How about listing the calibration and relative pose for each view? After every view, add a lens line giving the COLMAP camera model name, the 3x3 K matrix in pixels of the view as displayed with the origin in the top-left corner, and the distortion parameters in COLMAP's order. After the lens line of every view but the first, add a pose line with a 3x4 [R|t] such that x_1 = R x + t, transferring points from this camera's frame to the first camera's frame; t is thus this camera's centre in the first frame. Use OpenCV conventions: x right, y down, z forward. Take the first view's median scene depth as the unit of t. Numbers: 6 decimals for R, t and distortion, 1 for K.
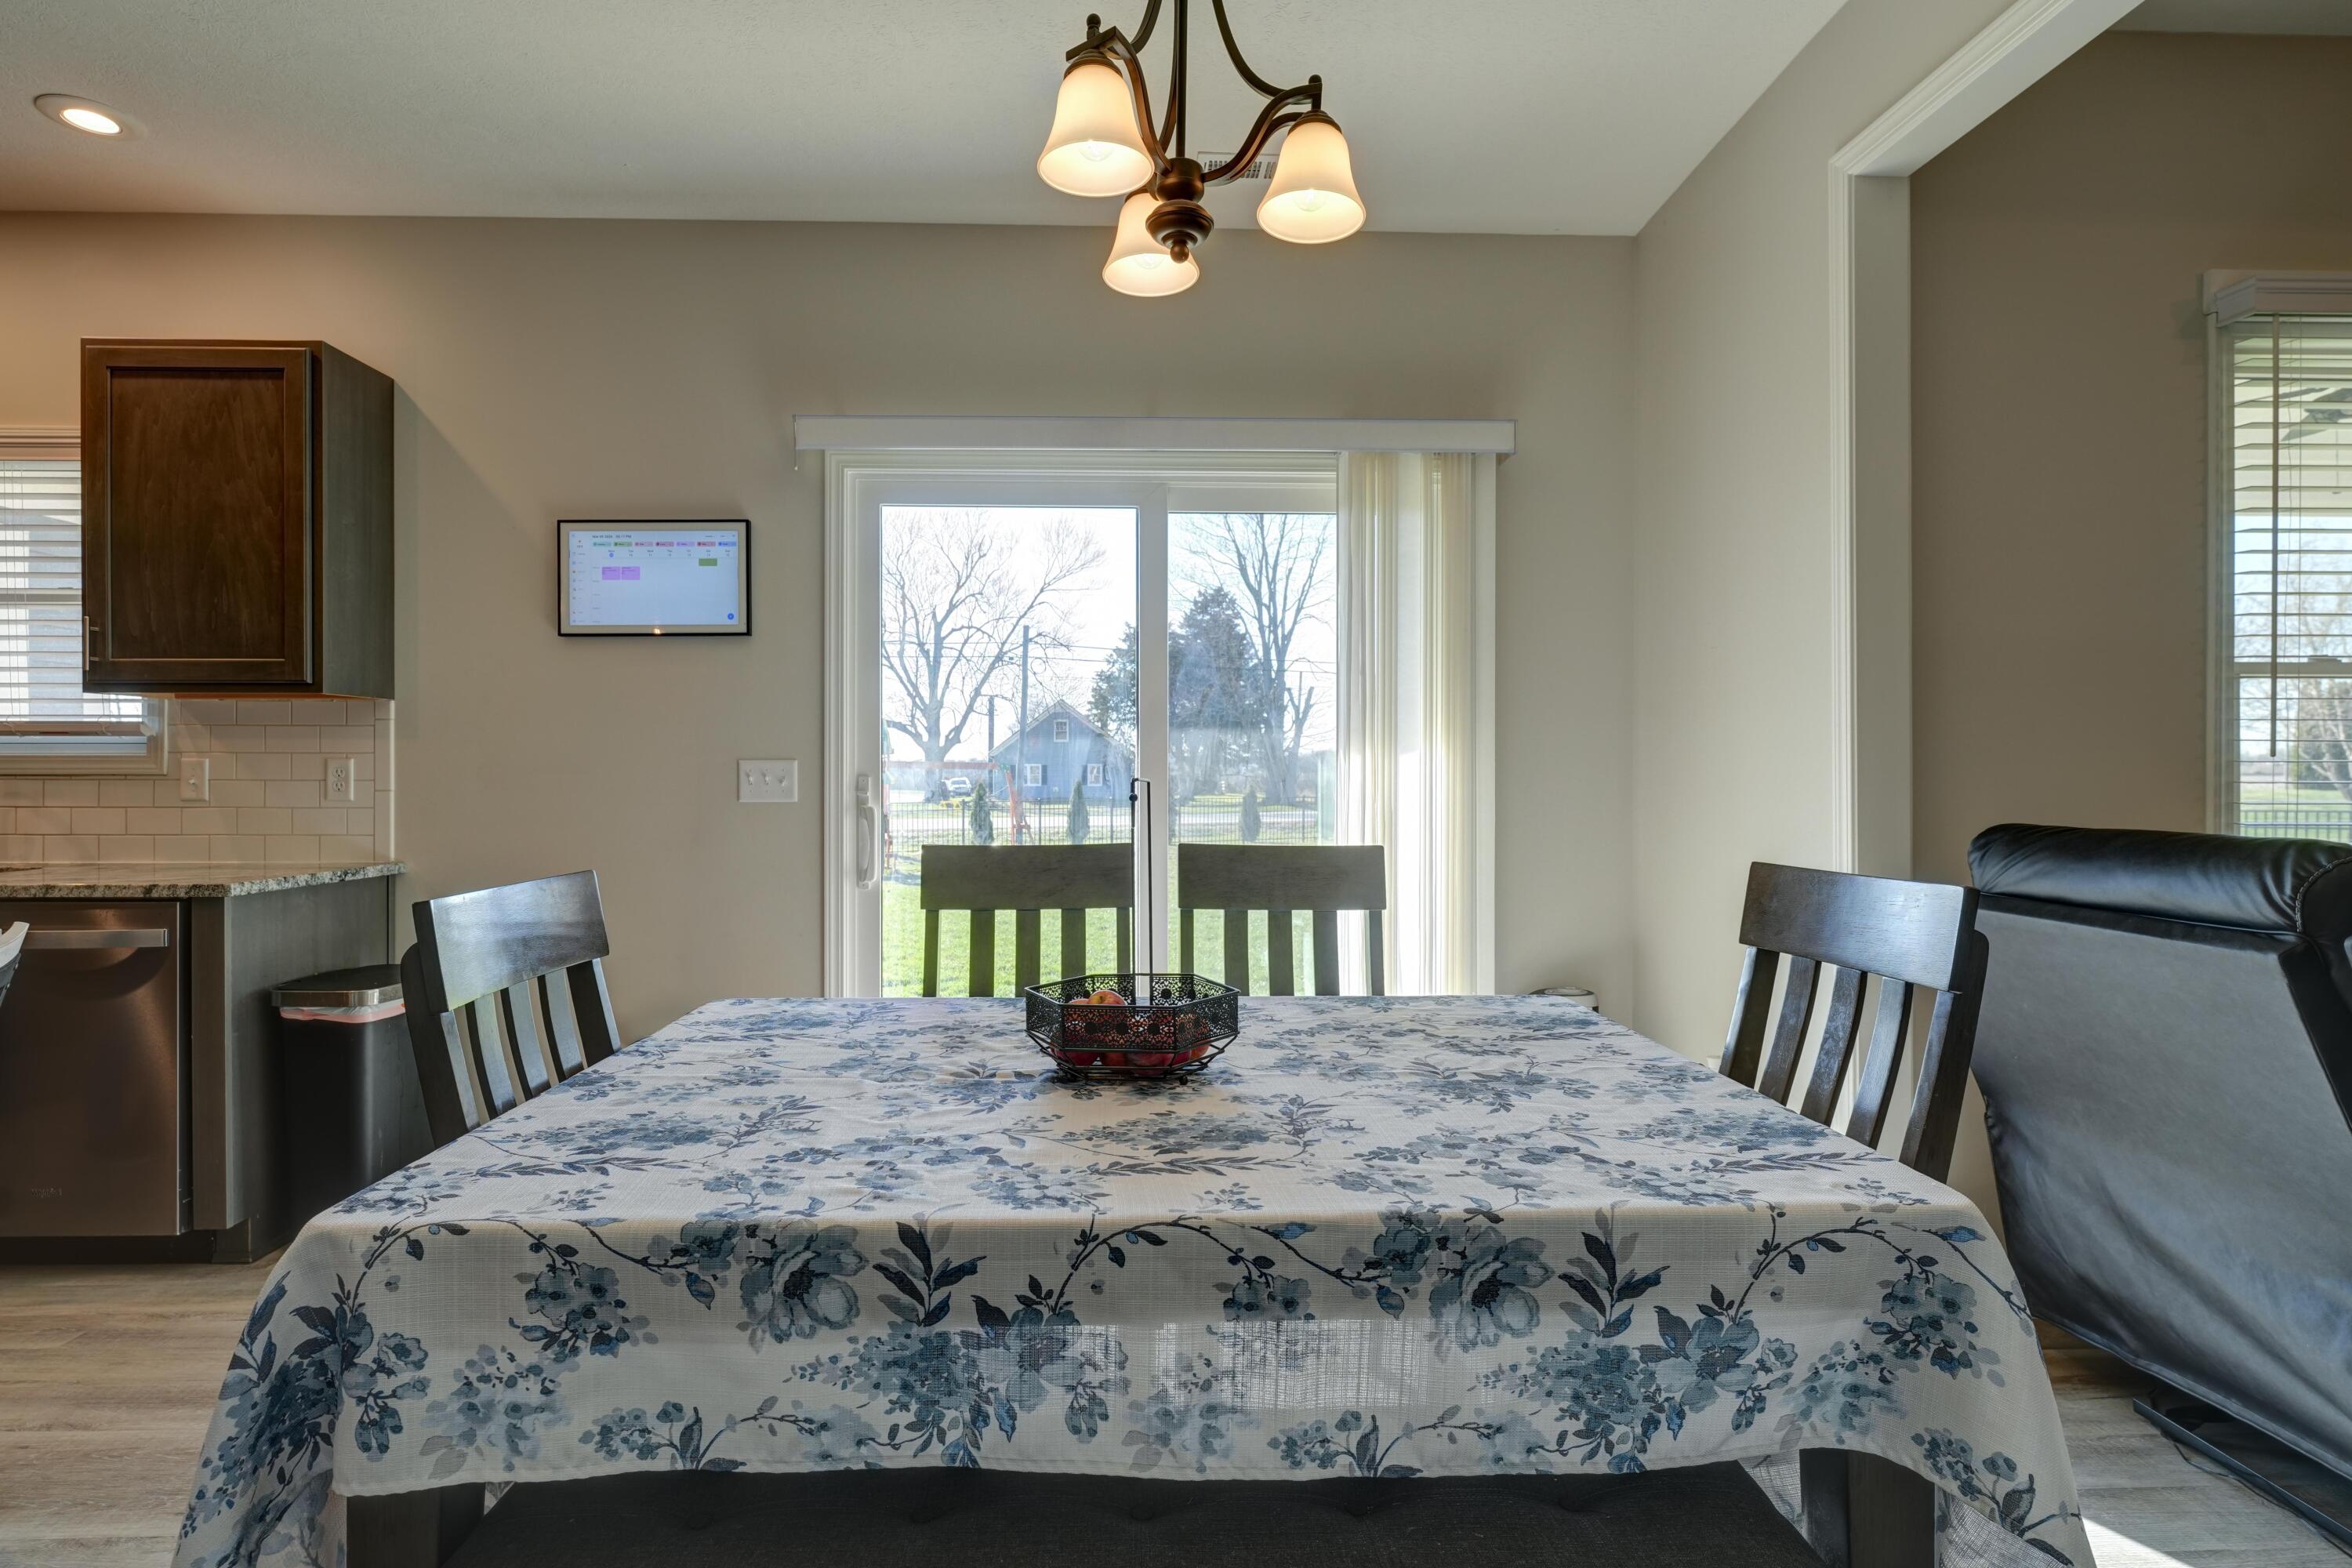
lens RADIAL K [[1173.1, 0, 1151.4], [0, 1173.1, 784.0], [0, 0, 1]] dist [-0.012294, -0.000609]
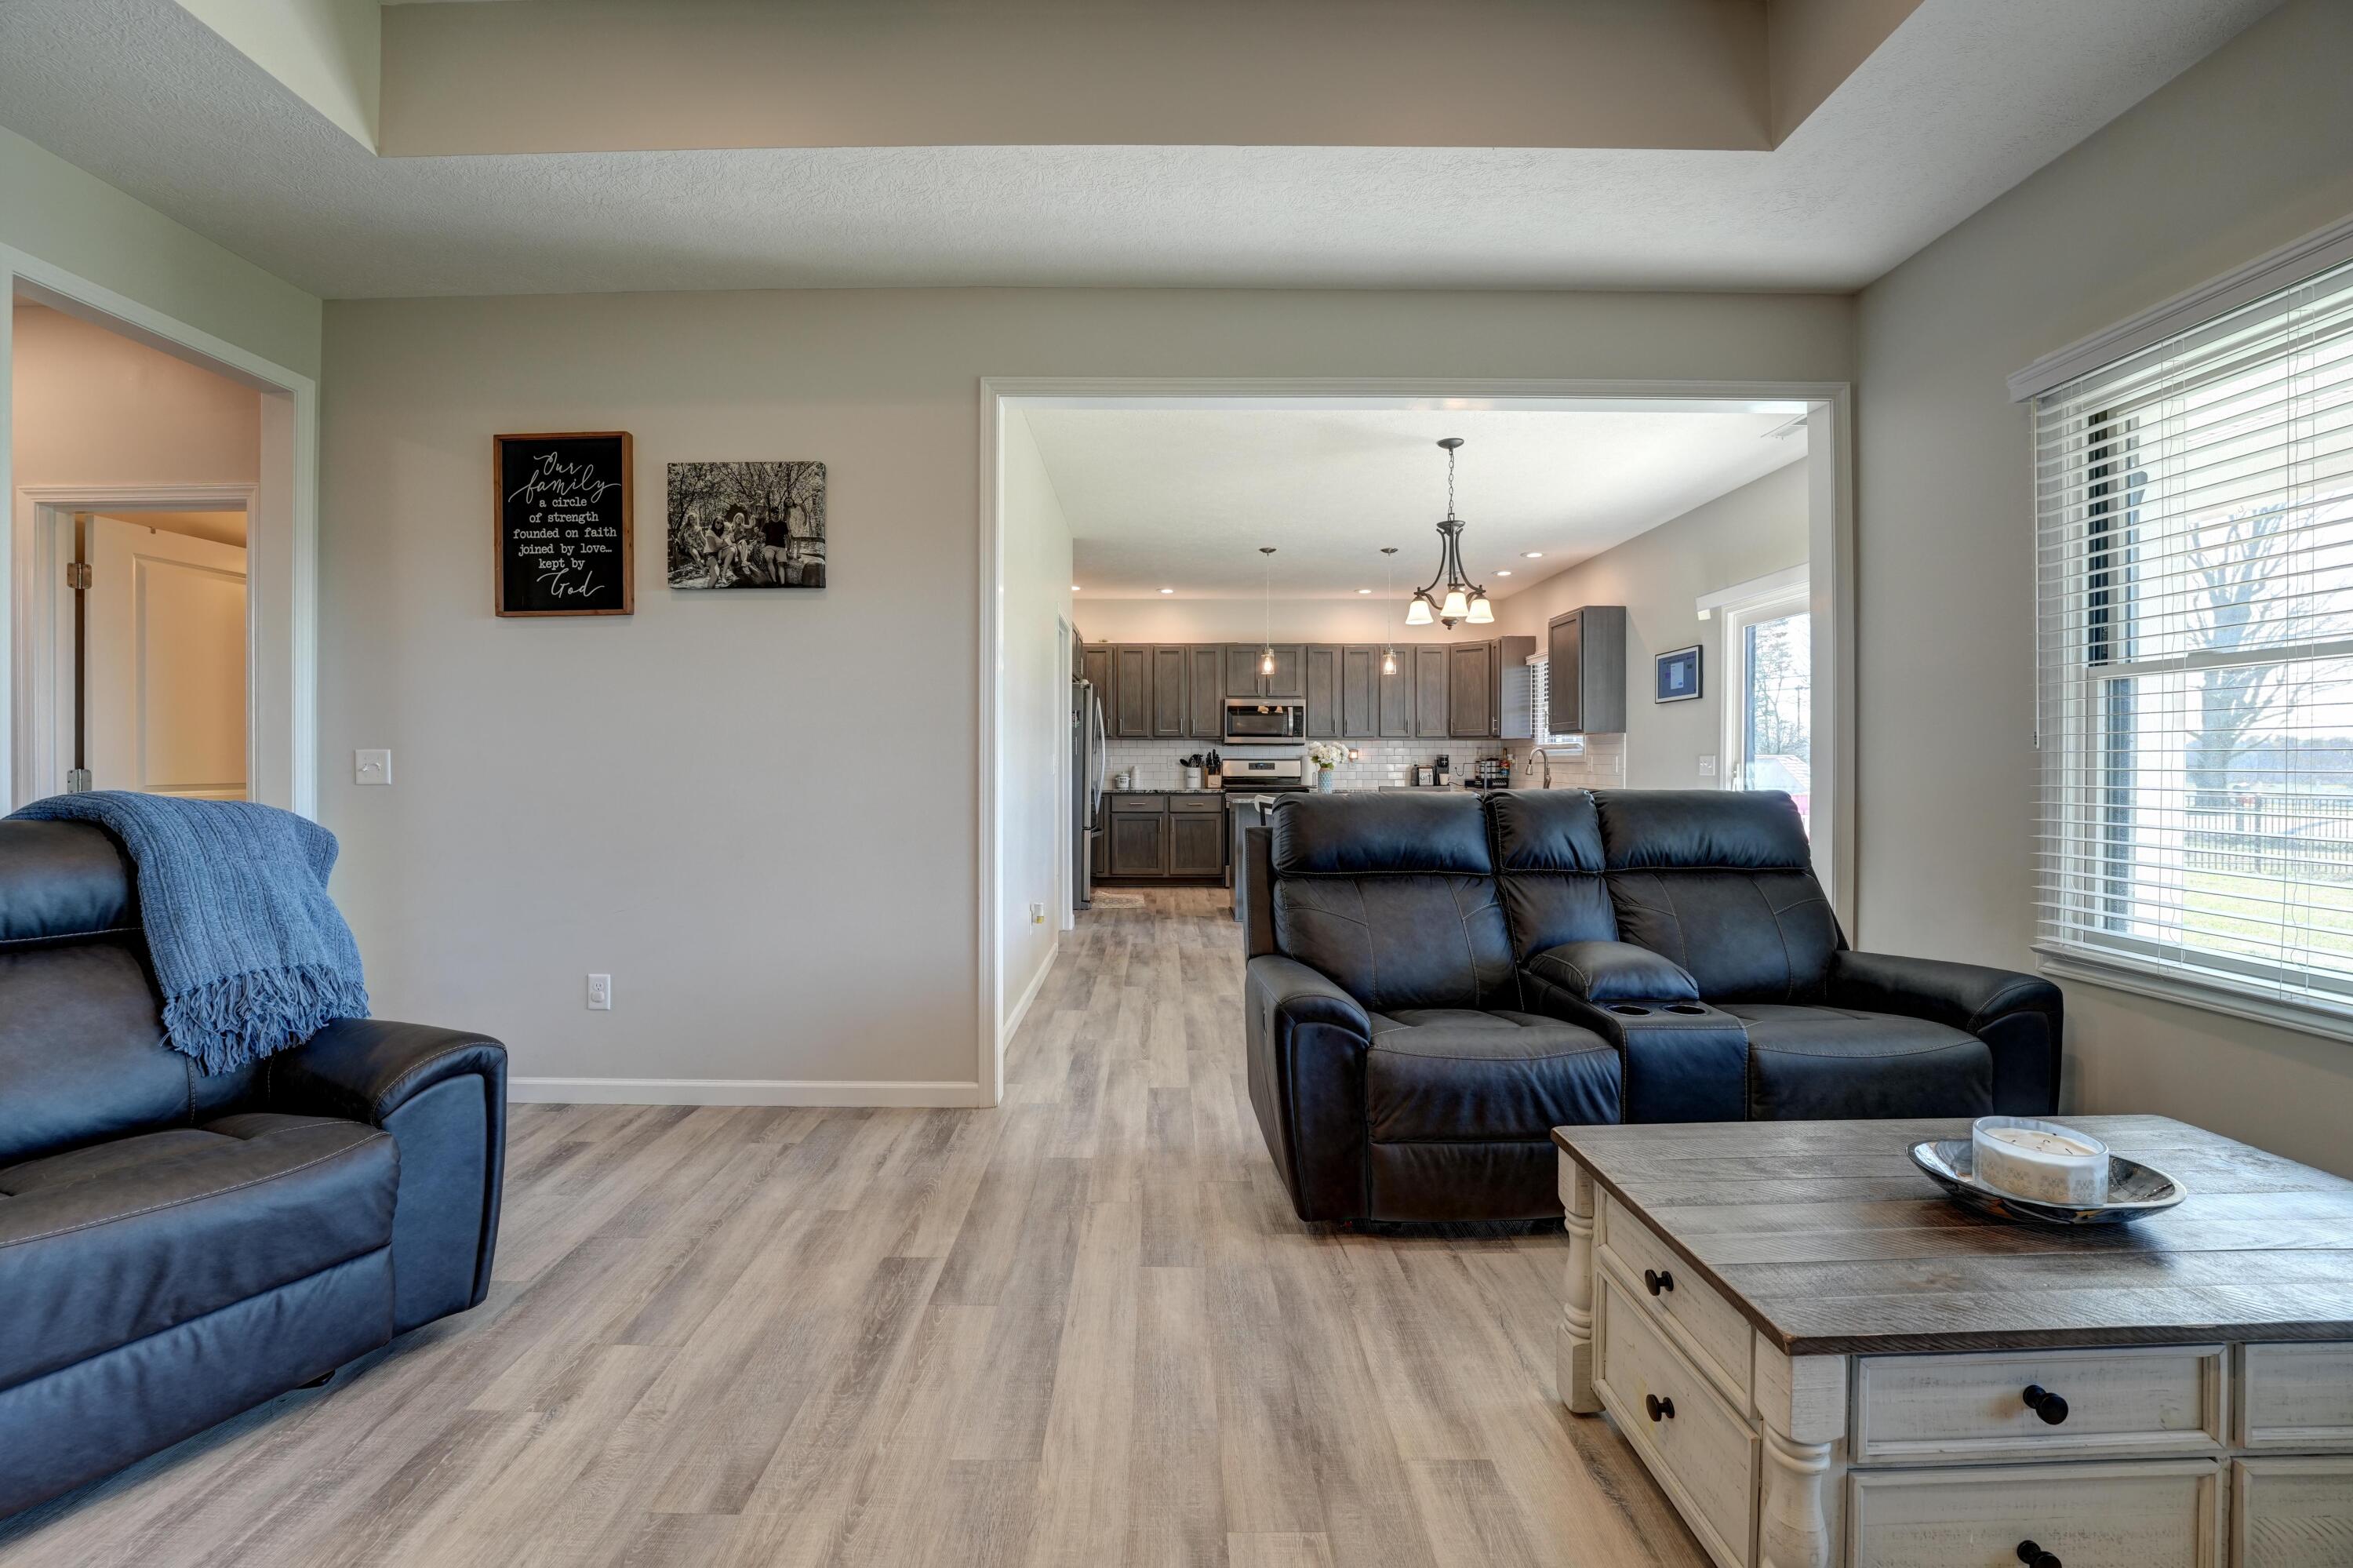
lens RADIAL K [[972.4, 0, 1165.4], [0, 972.4, 765.7], [0, 0, 1]] dist [-0.025552, 0.000822]
pose [[-0.036593, 0.004177, -0.999322, 1.661675], [-0.007909, 0.999959, 0.004469, -0.002222], [0.999299, 0.008068, -0.036559, 0.088049]]
